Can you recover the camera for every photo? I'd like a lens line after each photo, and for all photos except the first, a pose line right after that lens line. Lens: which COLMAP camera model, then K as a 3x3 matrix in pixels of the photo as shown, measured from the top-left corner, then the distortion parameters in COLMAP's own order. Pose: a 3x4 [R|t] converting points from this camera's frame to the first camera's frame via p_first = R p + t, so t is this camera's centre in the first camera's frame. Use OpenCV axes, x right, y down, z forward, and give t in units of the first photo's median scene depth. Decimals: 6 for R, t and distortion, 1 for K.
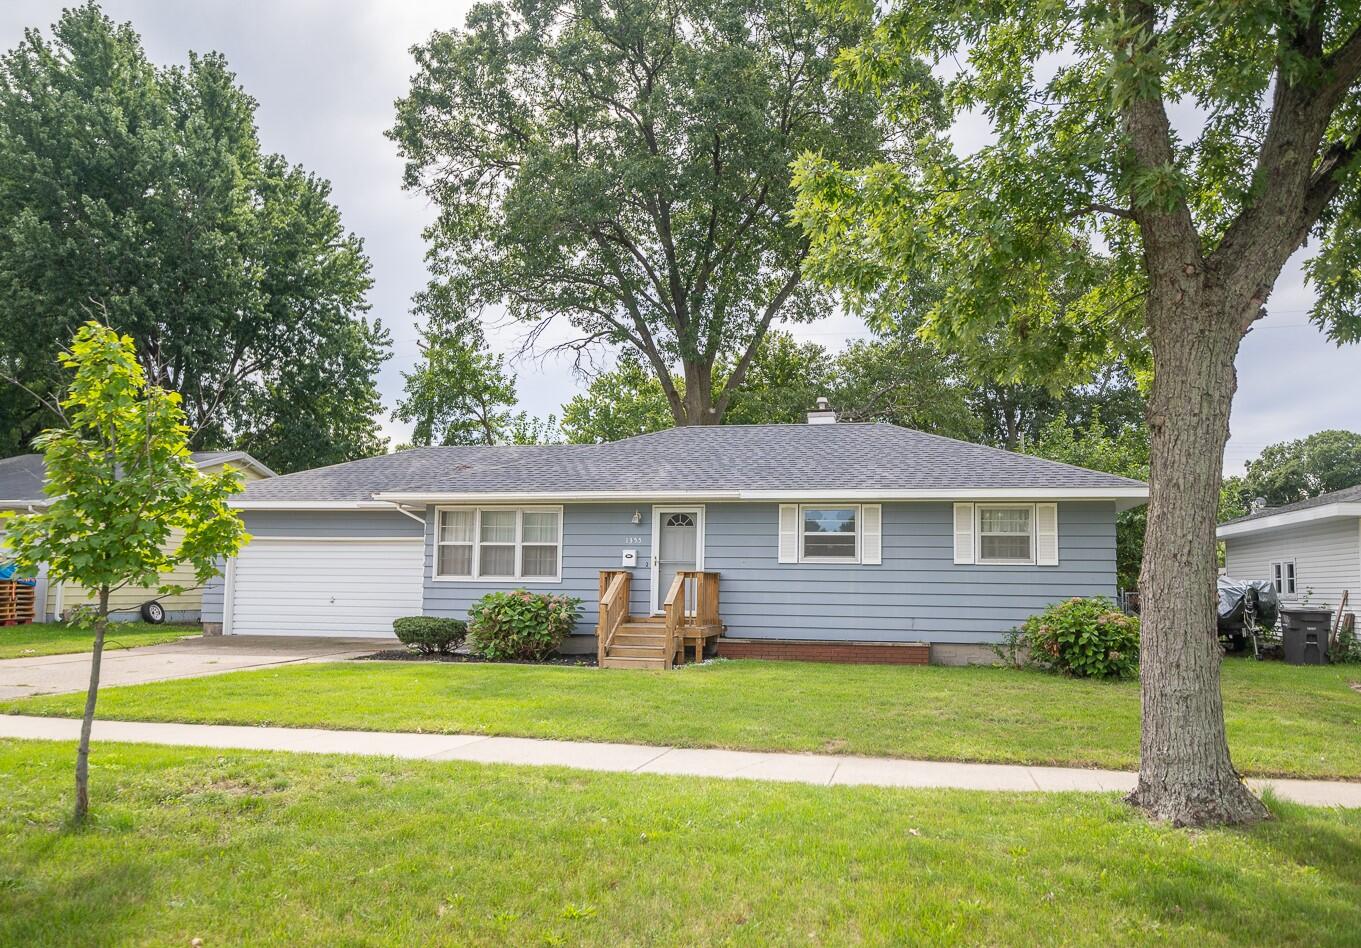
lens RADIAL K [[916.4, 0, 680.5], [0, 916.4, 474.0], [0, 0, 1]] dist [0.000477, -0.000455]
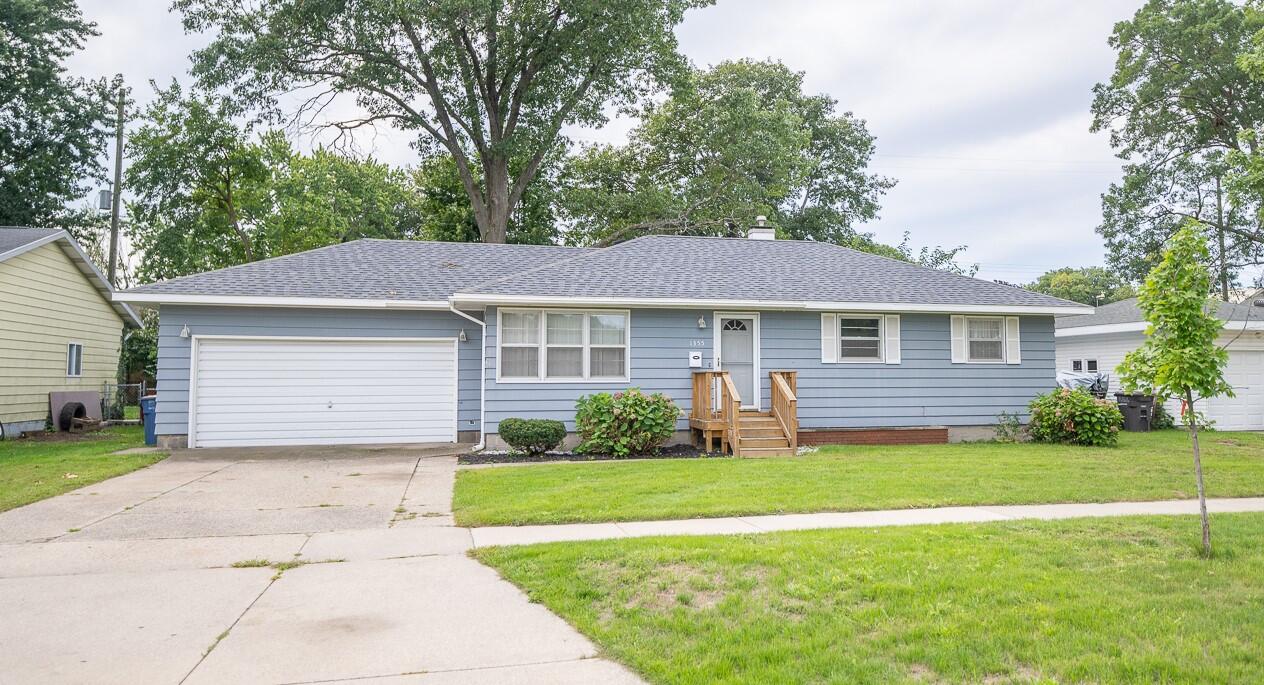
lens RADIAL K [[900.2, 0, 685.3], [0, 900.2, 339.0], [0, 0, 1]] dist [0.005741, -0.000741]
pose [[0.903328, 0.005392, 0.428916, -0.533468], [-0.037877, 0.997018, 0.067238, -0.004215], [-0.427275, -0.076984, 0.900838, 0.041530]]
